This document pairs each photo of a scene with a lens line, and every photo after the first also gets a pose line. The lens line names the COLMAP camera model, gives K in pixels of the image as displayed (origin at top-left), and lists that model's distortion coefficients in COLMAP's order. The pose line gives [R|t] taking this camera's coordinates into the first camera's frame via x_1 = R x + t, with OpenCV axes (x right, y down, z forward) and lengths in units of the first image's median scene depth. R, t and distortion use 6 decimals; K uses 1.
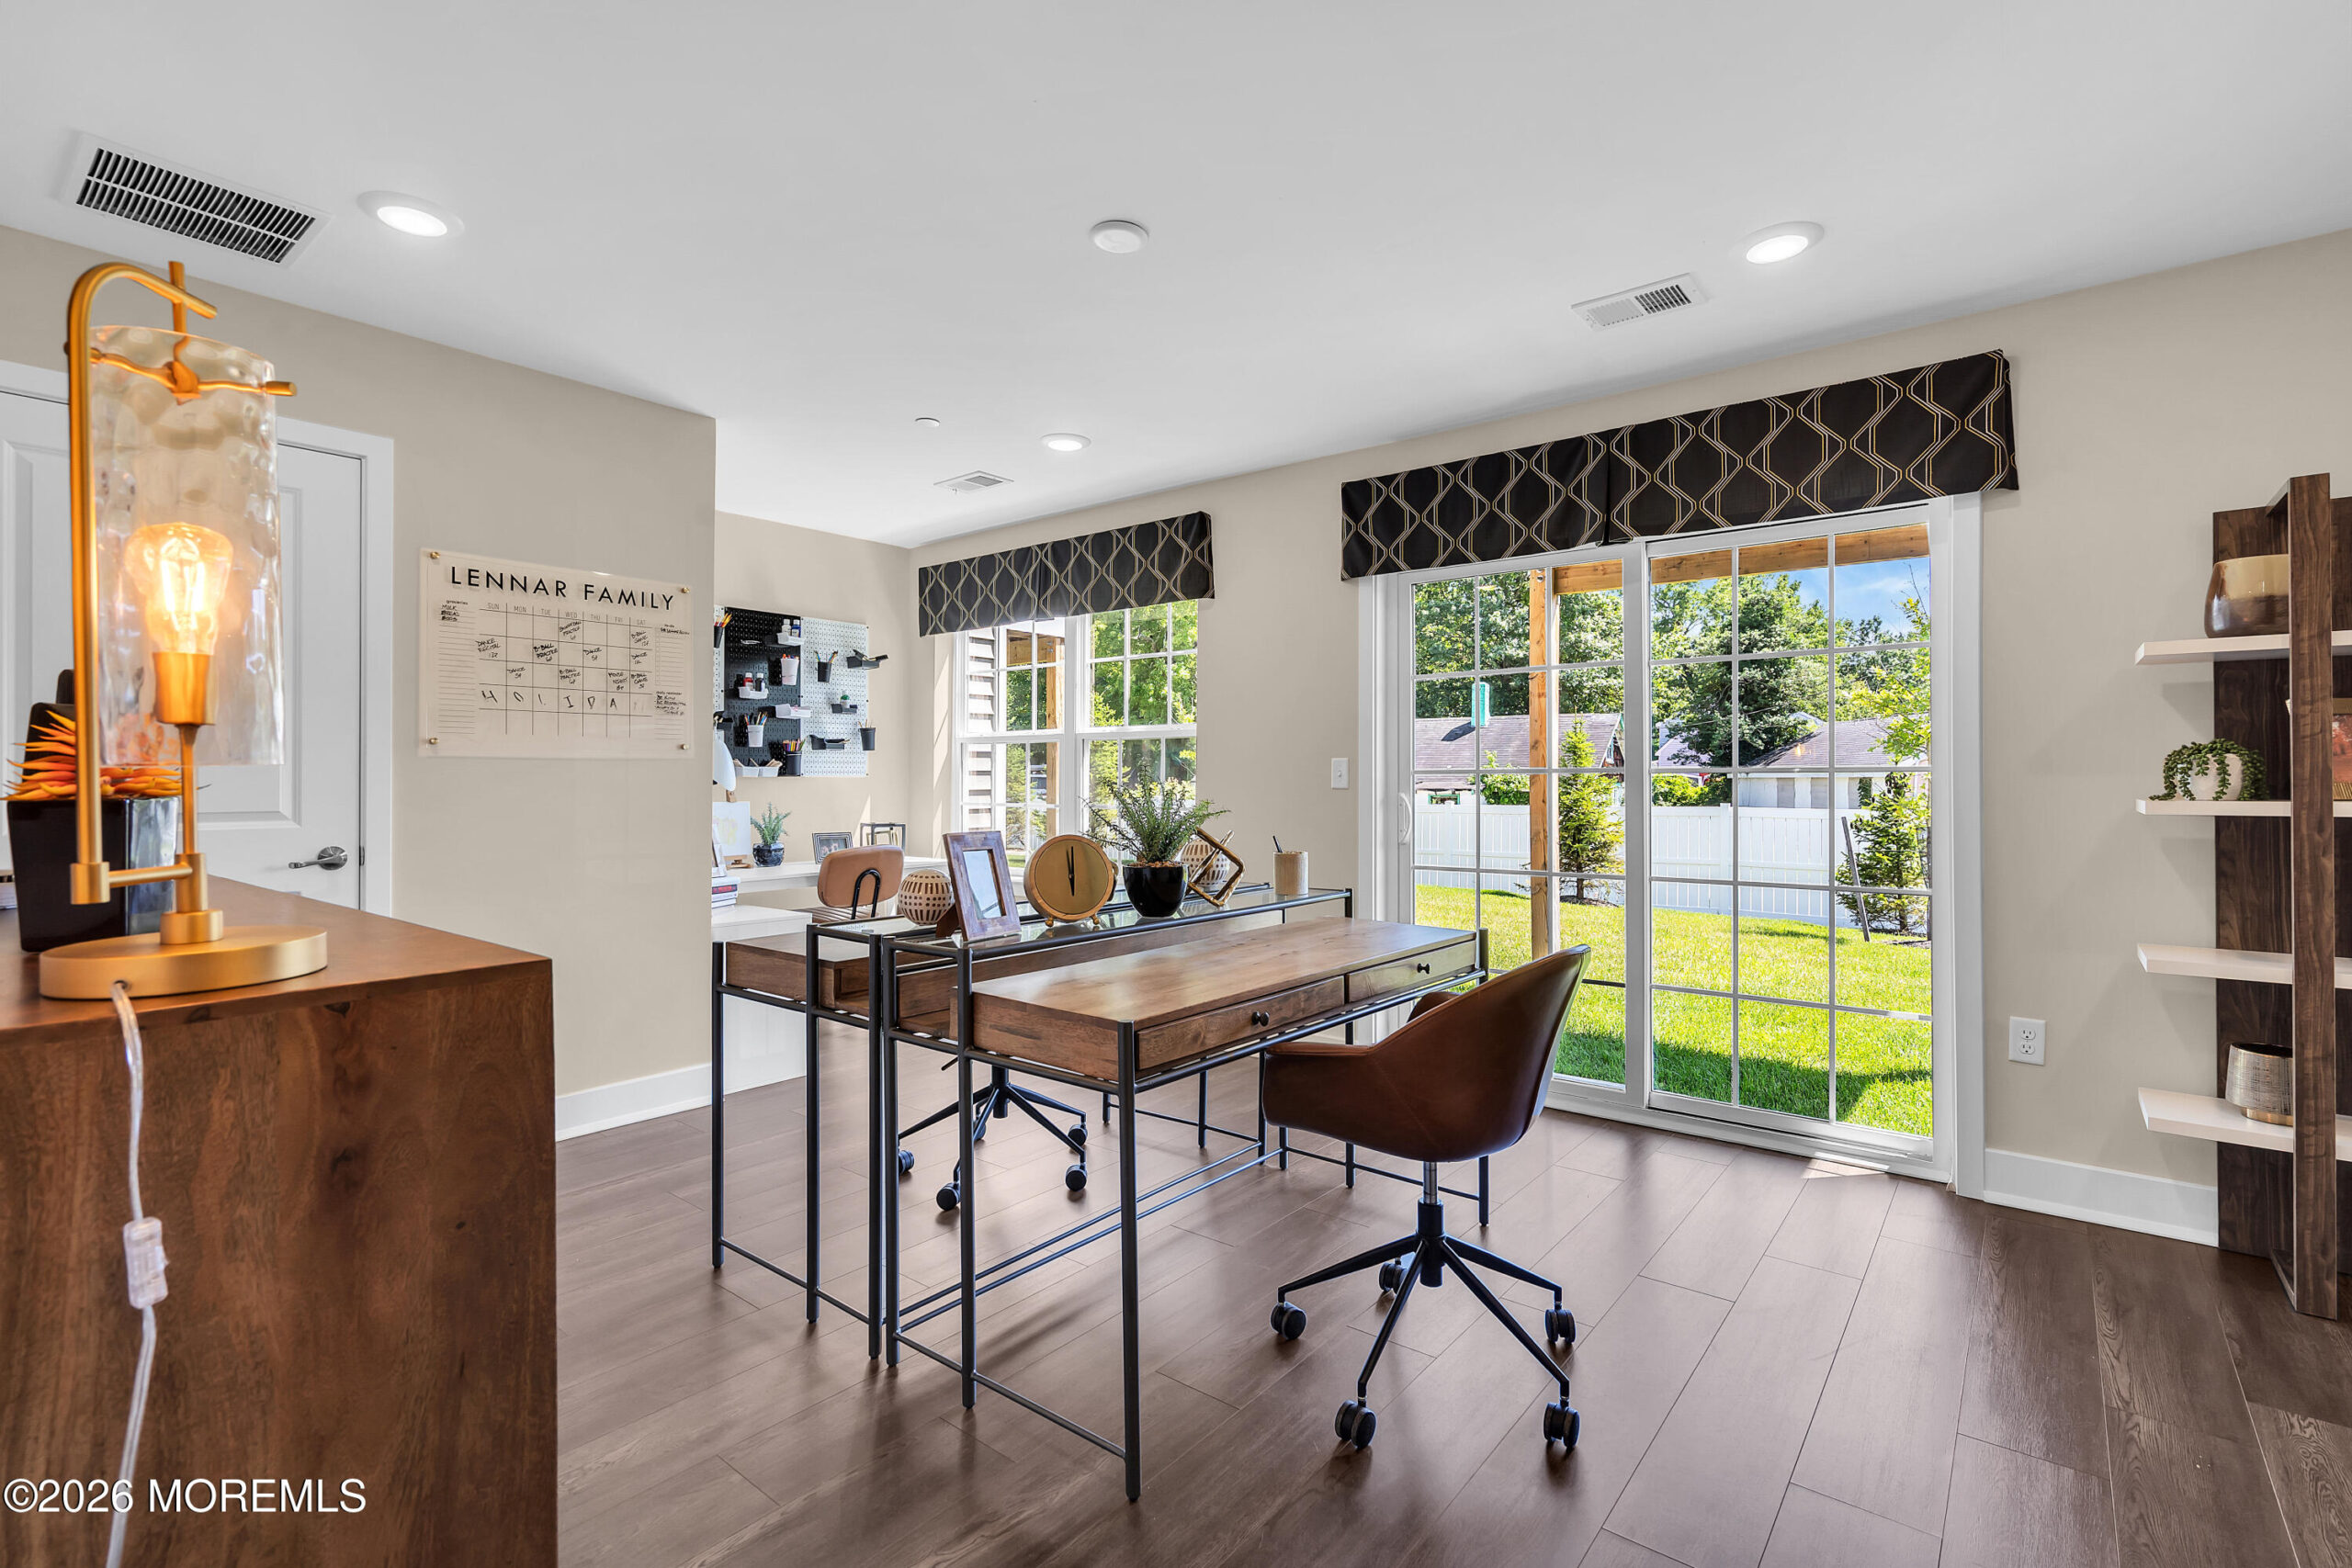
lens RADIAL K [[1074.1, 0, 1185.8], [0, 1074.1, 776.7], [0, 0, 1]] dist [-0.002839, 0.001131]
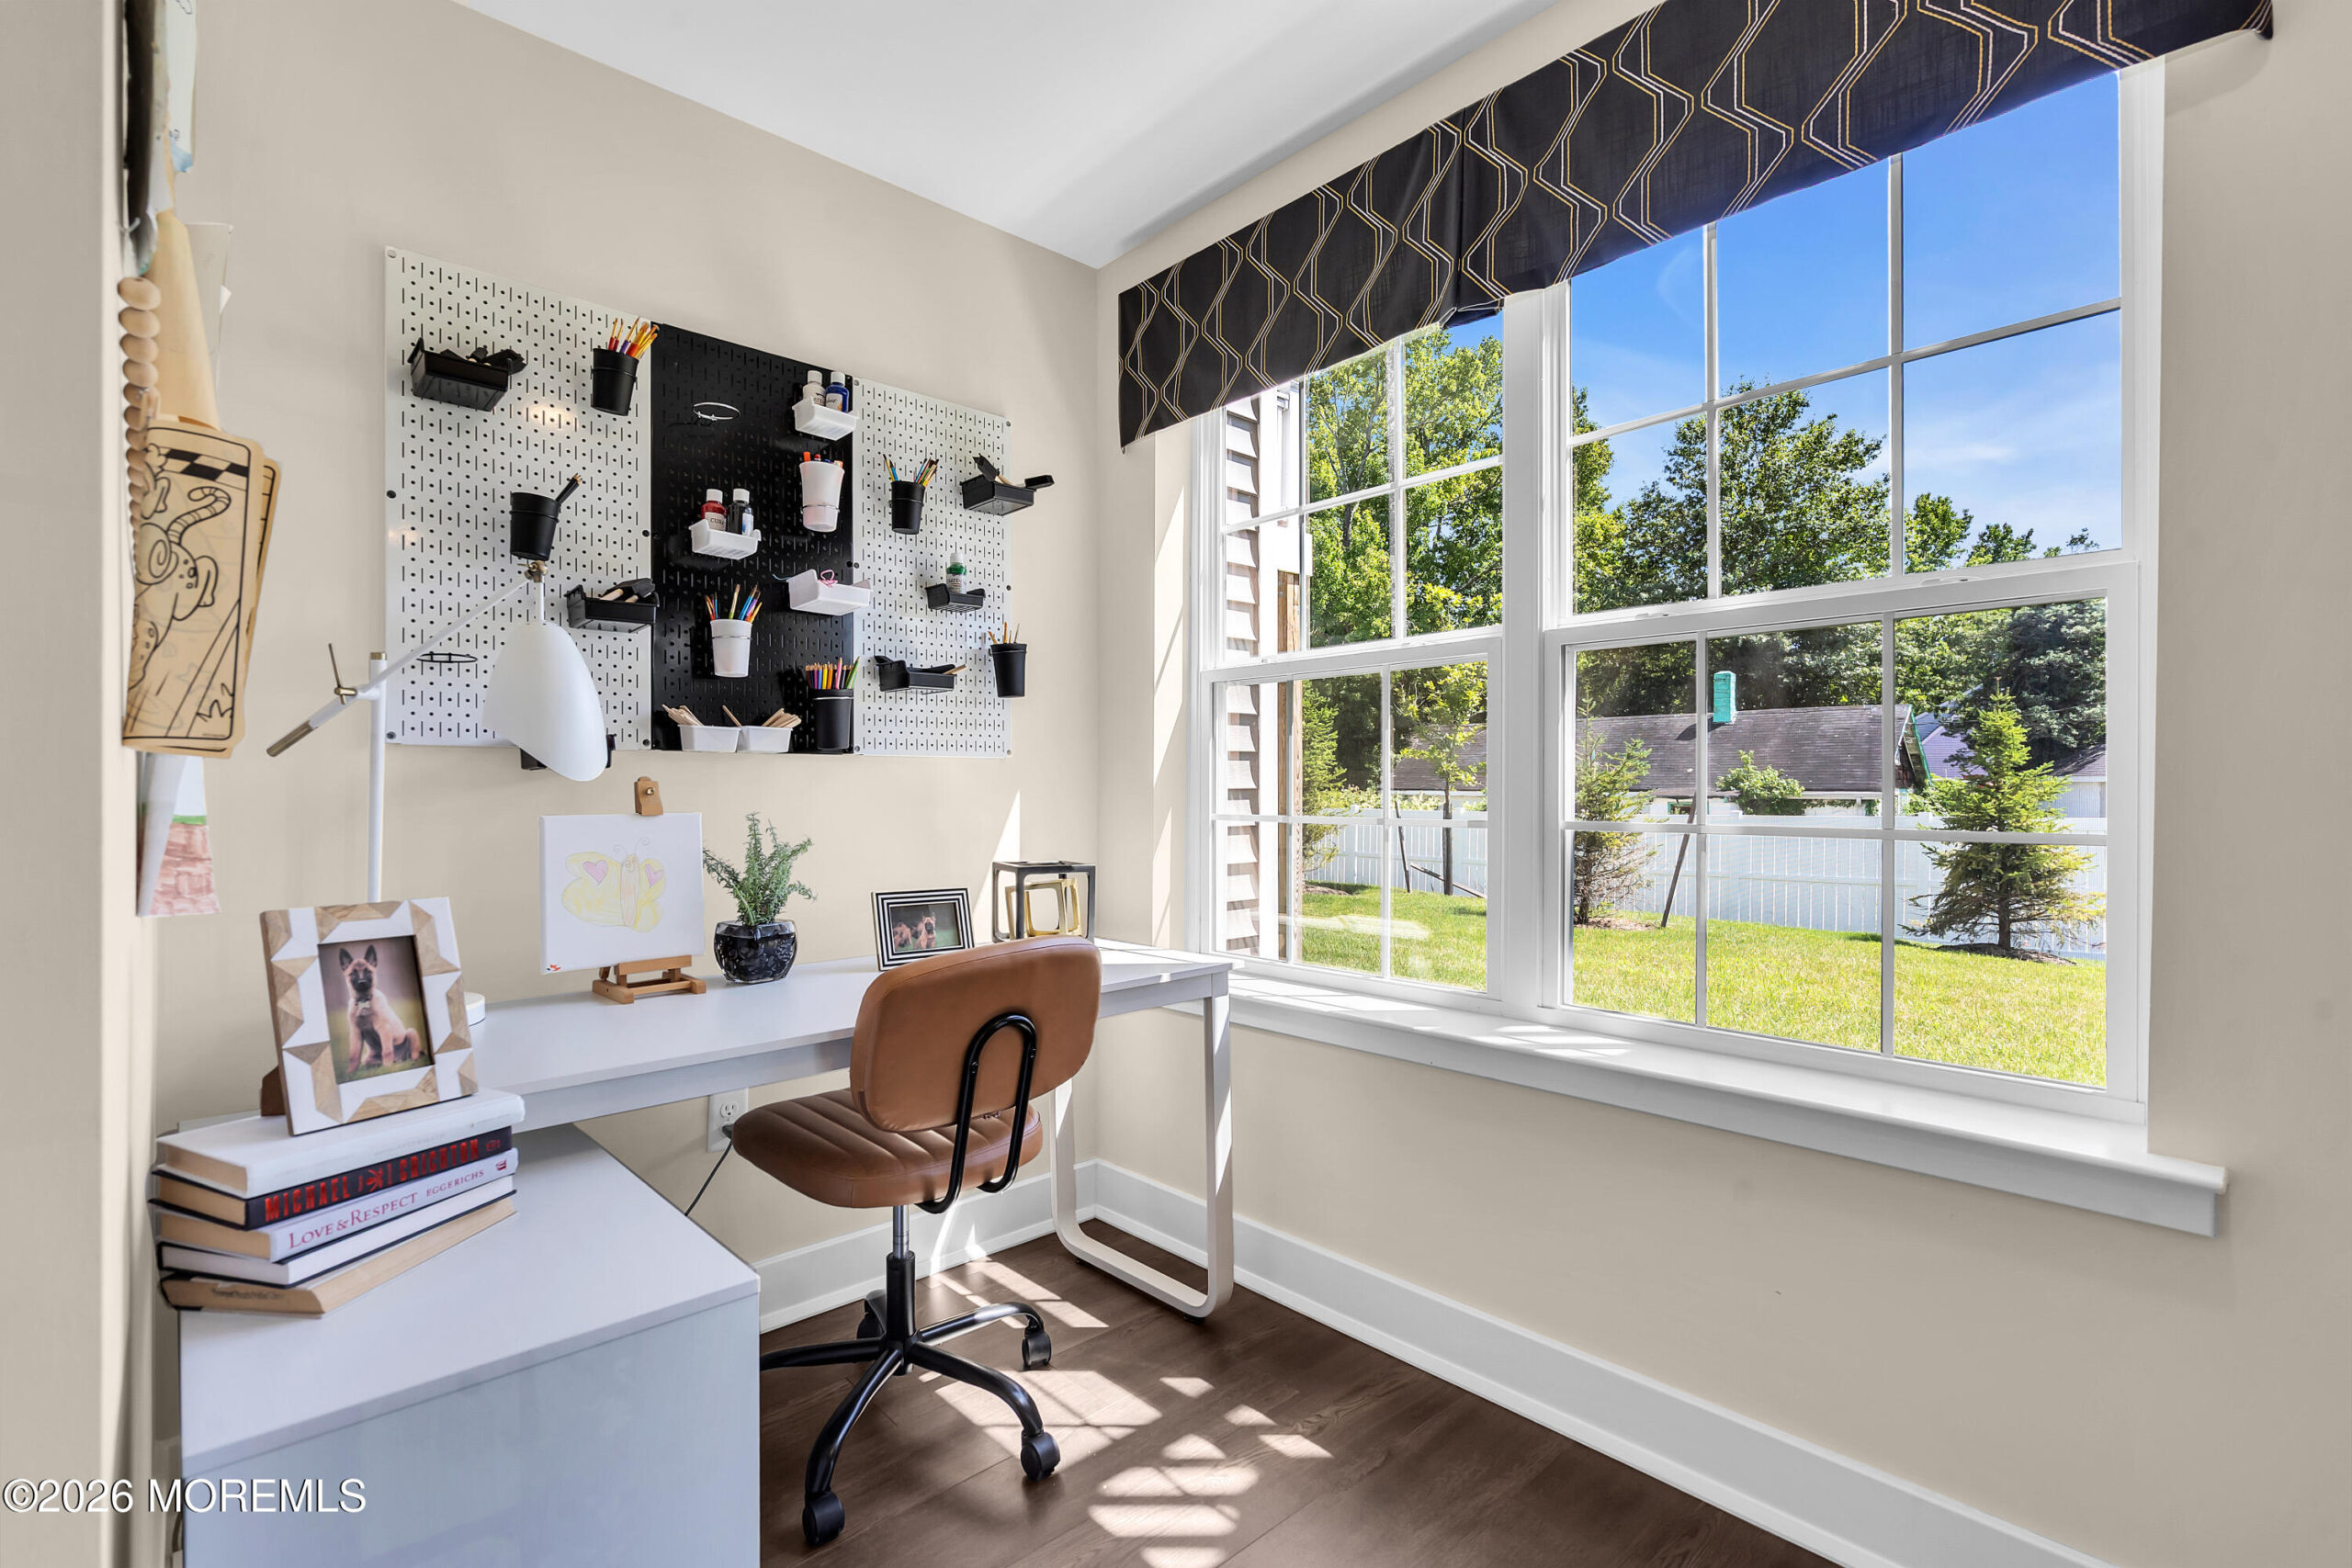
lens RADIAL K [[1074.1, 0, 1187.3], [0, 1074.1, 786.8], [0, 0, 1]] dist [-0.002839, 0.001131]
pose [[0.989861, -0.002947, -0.142009, -0.168316], [0.003104, 0.999995, 0.000882, 0.012690], [0.142005, -0.001314, 0.989865, 0.598544]]
